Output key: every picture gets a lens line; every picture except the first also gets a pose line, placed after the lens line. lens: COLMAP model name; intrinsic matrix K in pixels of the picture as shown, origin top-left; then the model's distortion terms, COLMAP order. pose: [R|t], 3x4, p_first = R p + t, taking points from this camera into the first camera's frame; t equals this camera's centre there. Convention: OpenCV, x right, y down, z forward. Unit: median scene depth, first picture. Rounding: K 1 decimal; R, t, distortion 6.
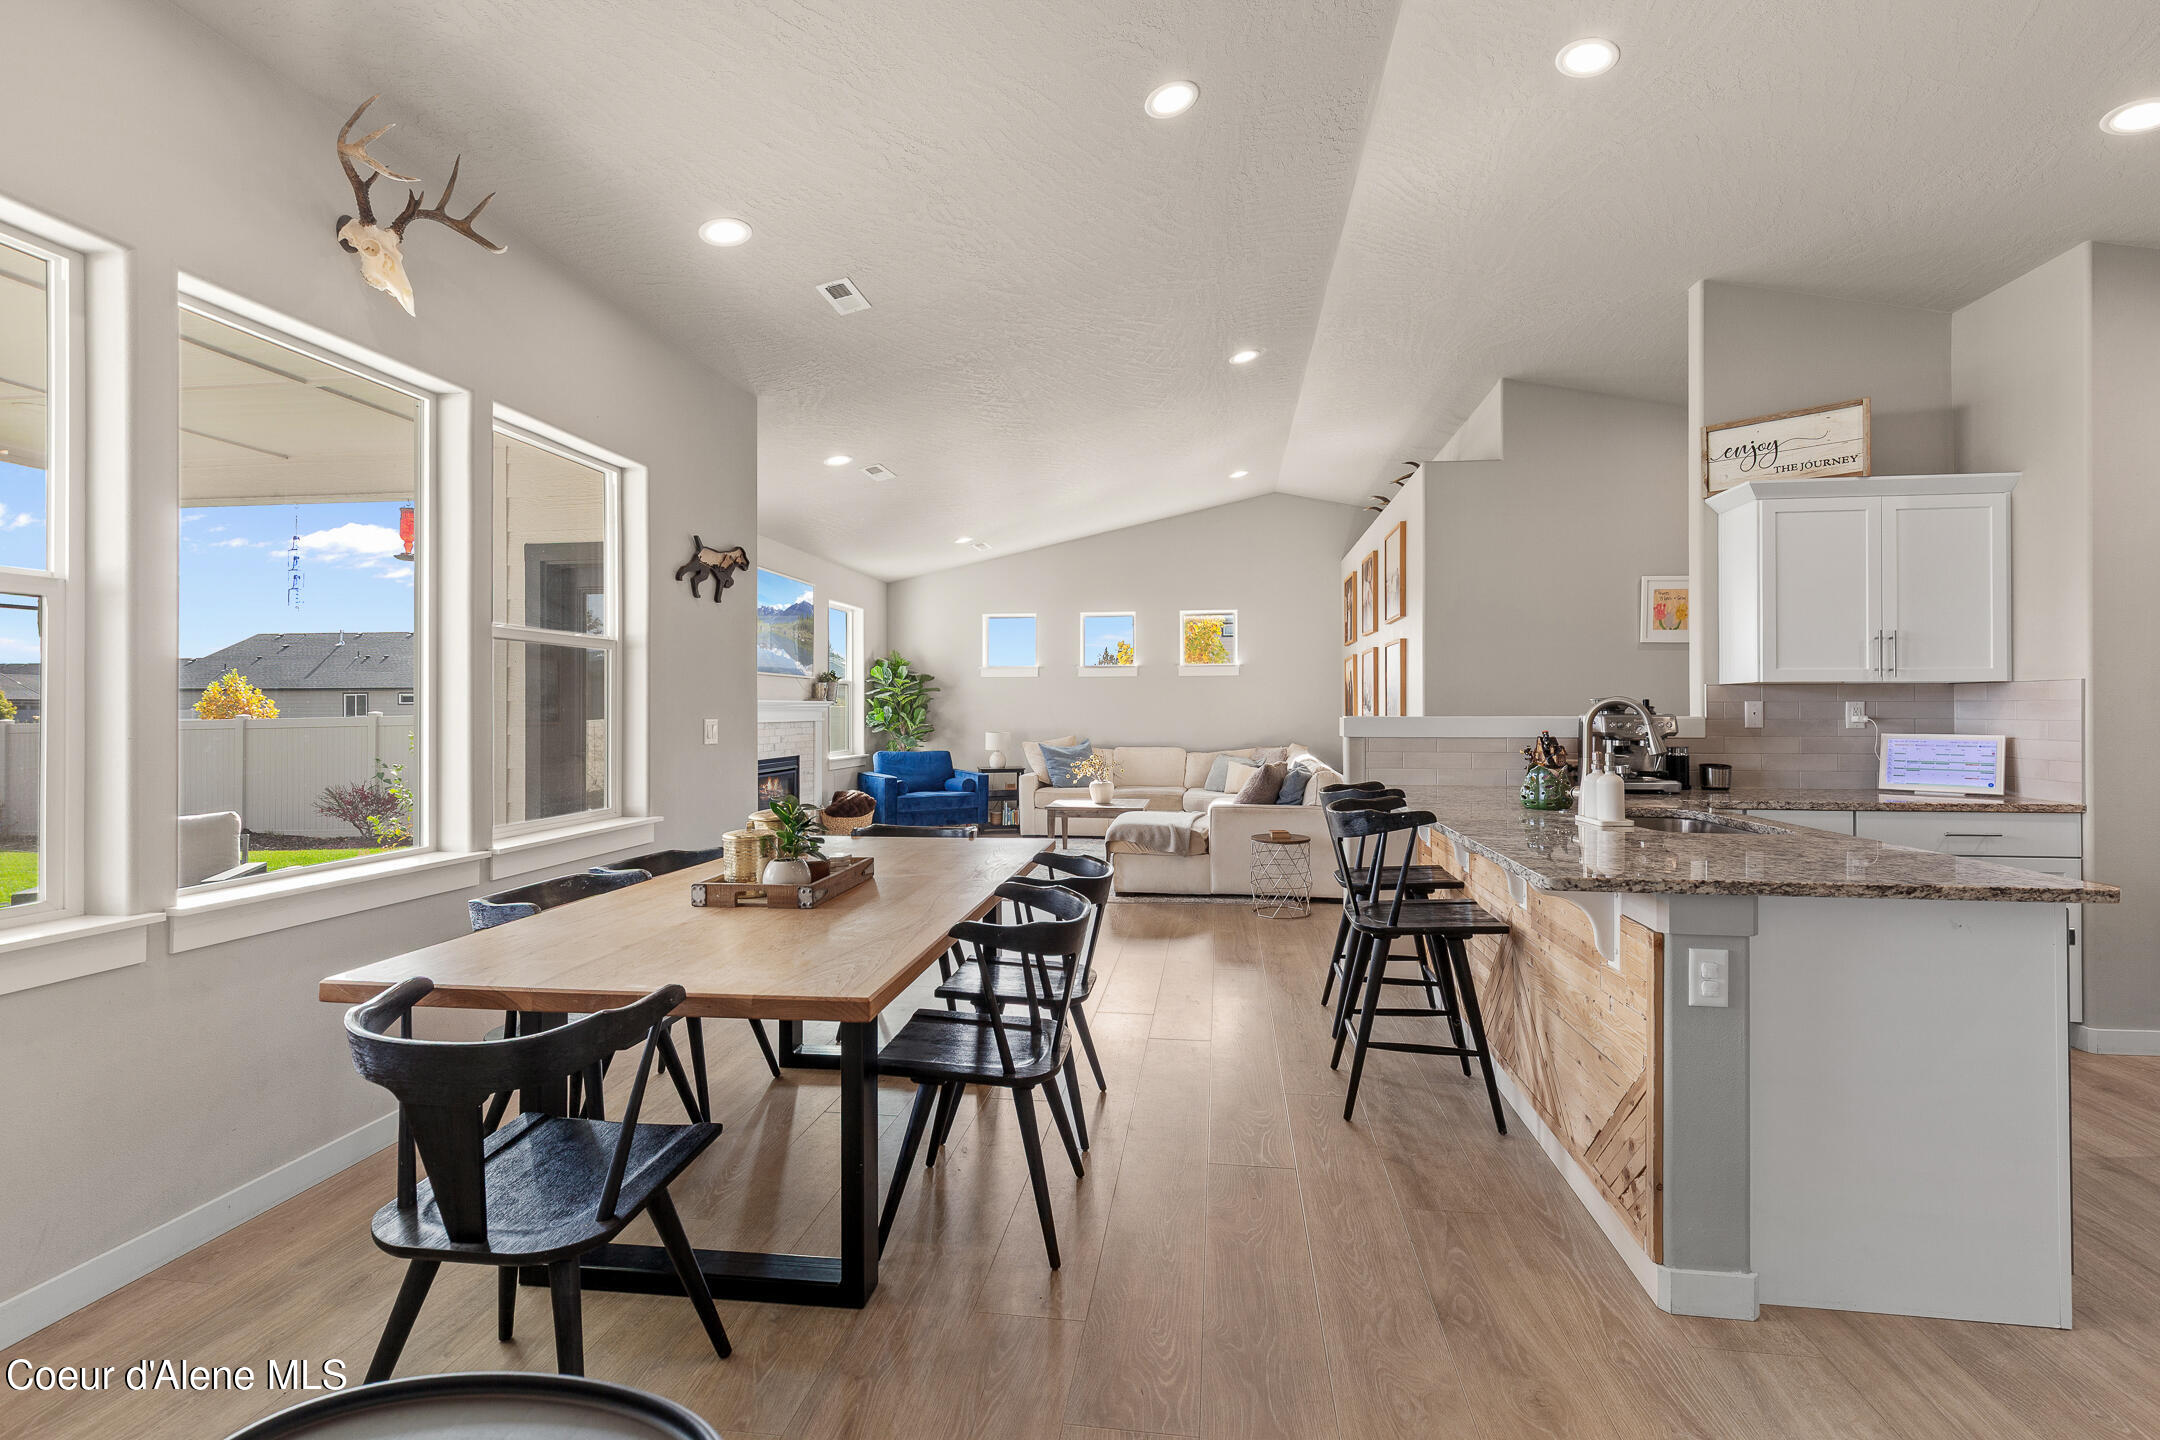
lens RADIAL K [[990.6, 0, 1089.4], [0, 990.6, 720.6], [0, 0, 1]] dist [0.002945, 0.000130]
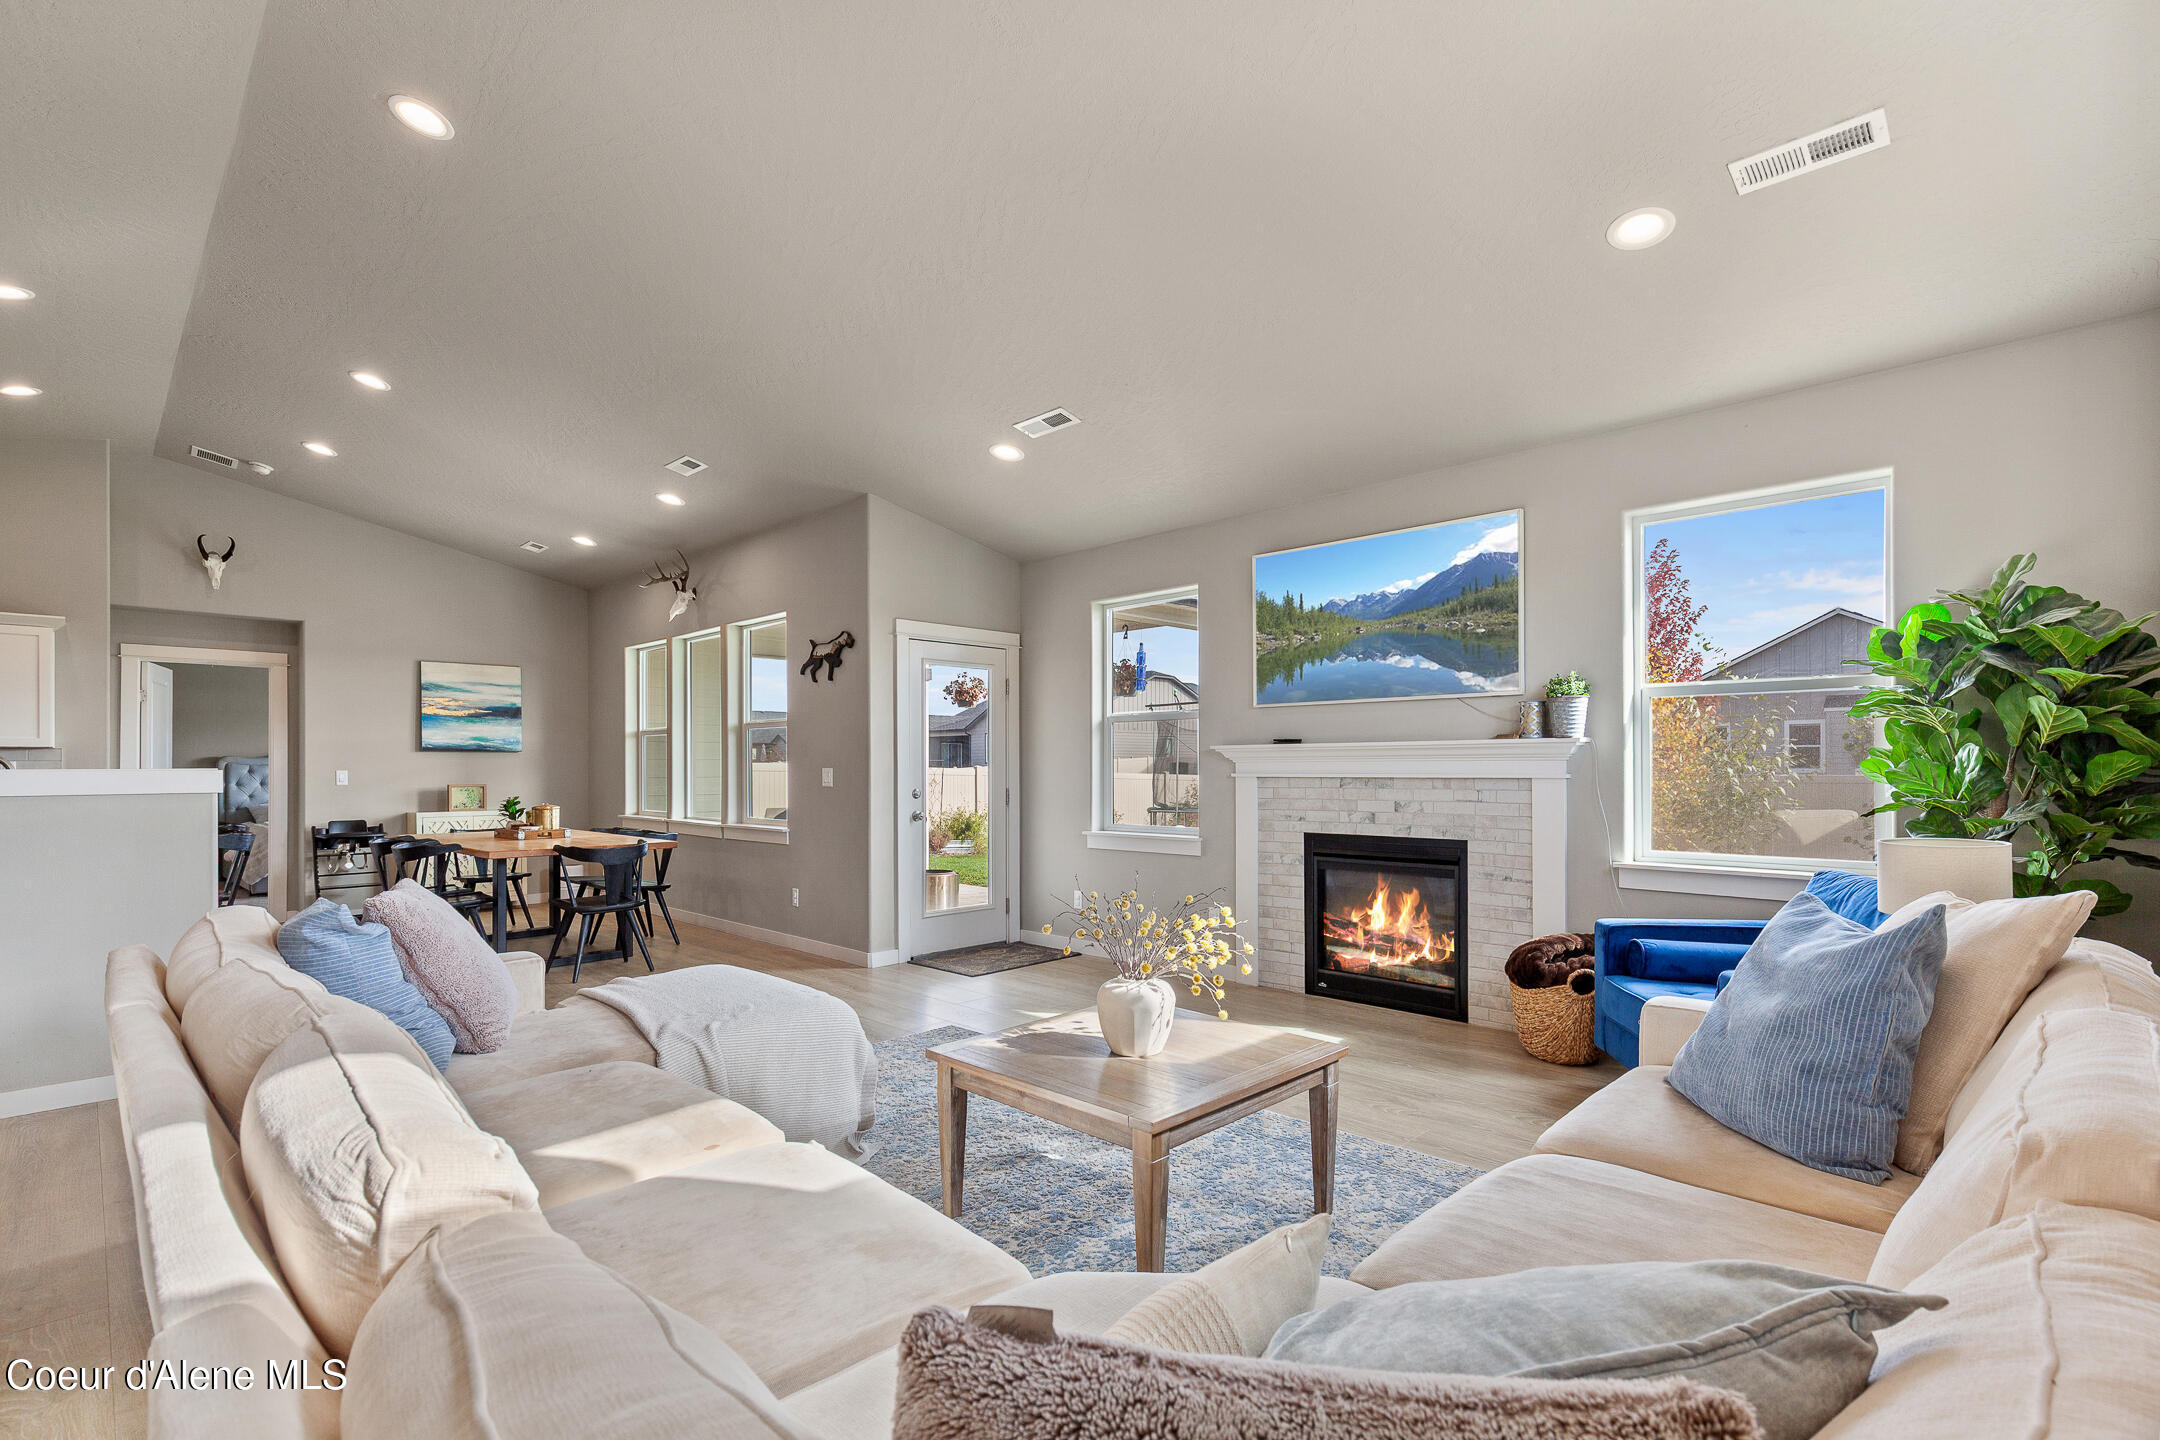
lens RADIAL K [[997.8, 0, 1100.7], [0, 997.8, 761.3], [0, 0, 1]] dist [-0.007692, -0.000154]
pose [[-0.593420, -0.001395, -0.804892, 0.502922], [-0.006153, 0.999977, 0.002803, -0.018892], [0.804870, 0.006616, -0.593415, 2.178517]]
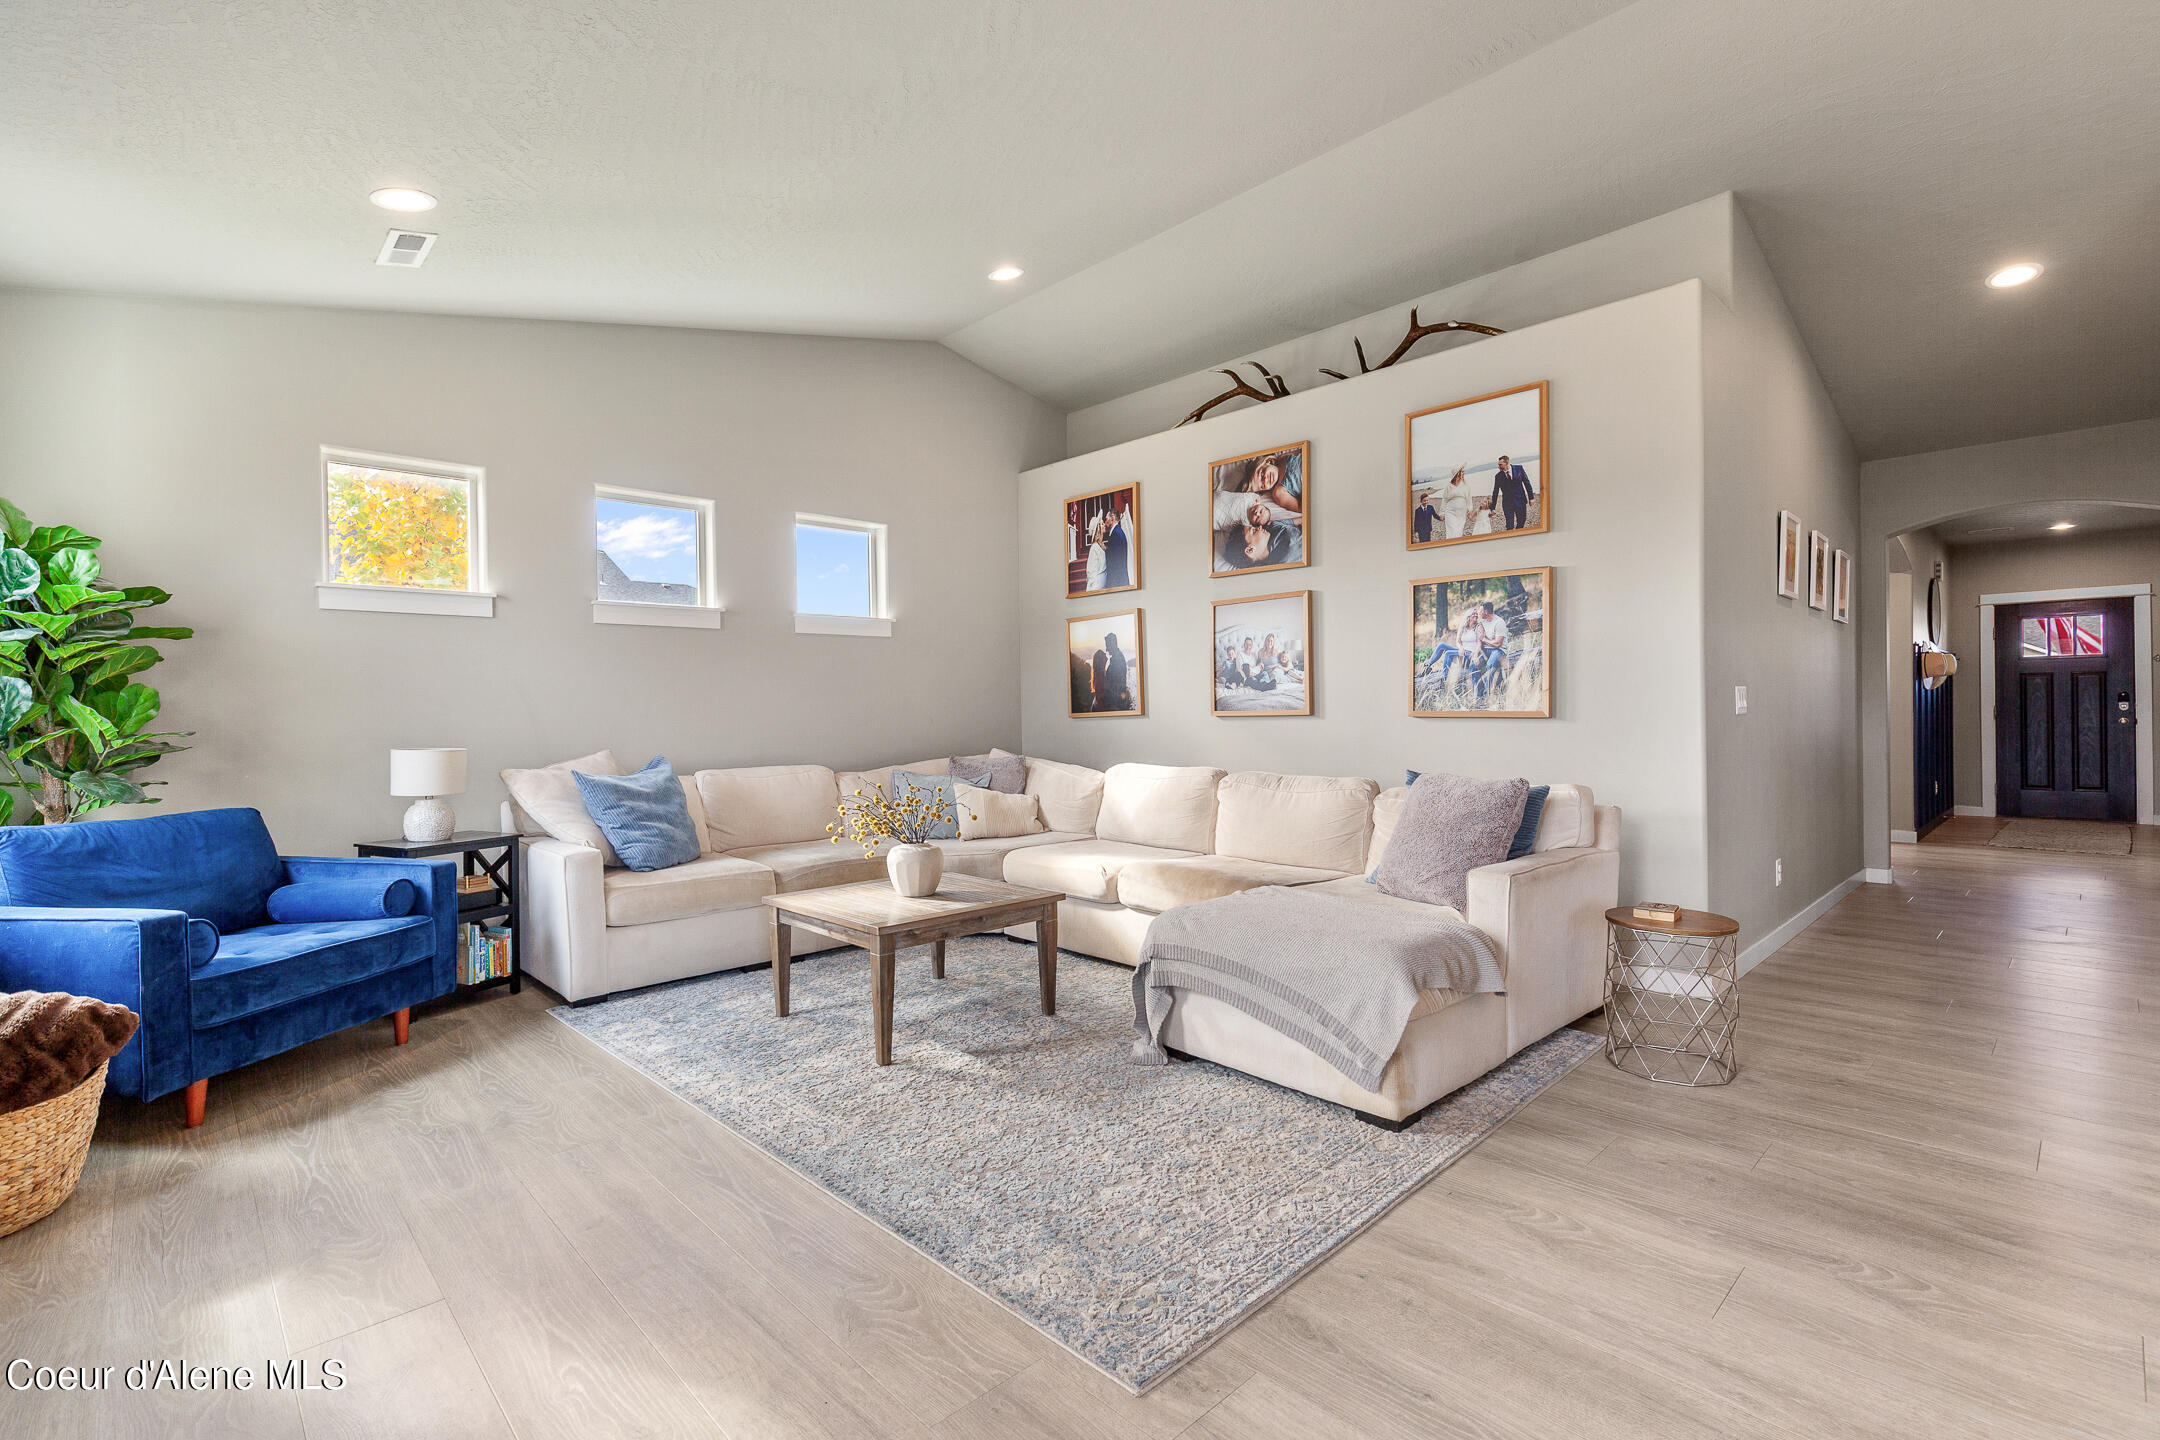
lens RADIAL K [[990.6, 0, 1089.4], [0, 990.6, 720.6], [0, 0, 1]] dist [0.002945, 0.000130]
pose [[0.622017, -0.012723, 0.782900, -0.526622], [0.020621, 0.999787, -0.000136, 0.013657], [-0.782732, 0.016229, 0.622147, 1.235634]]
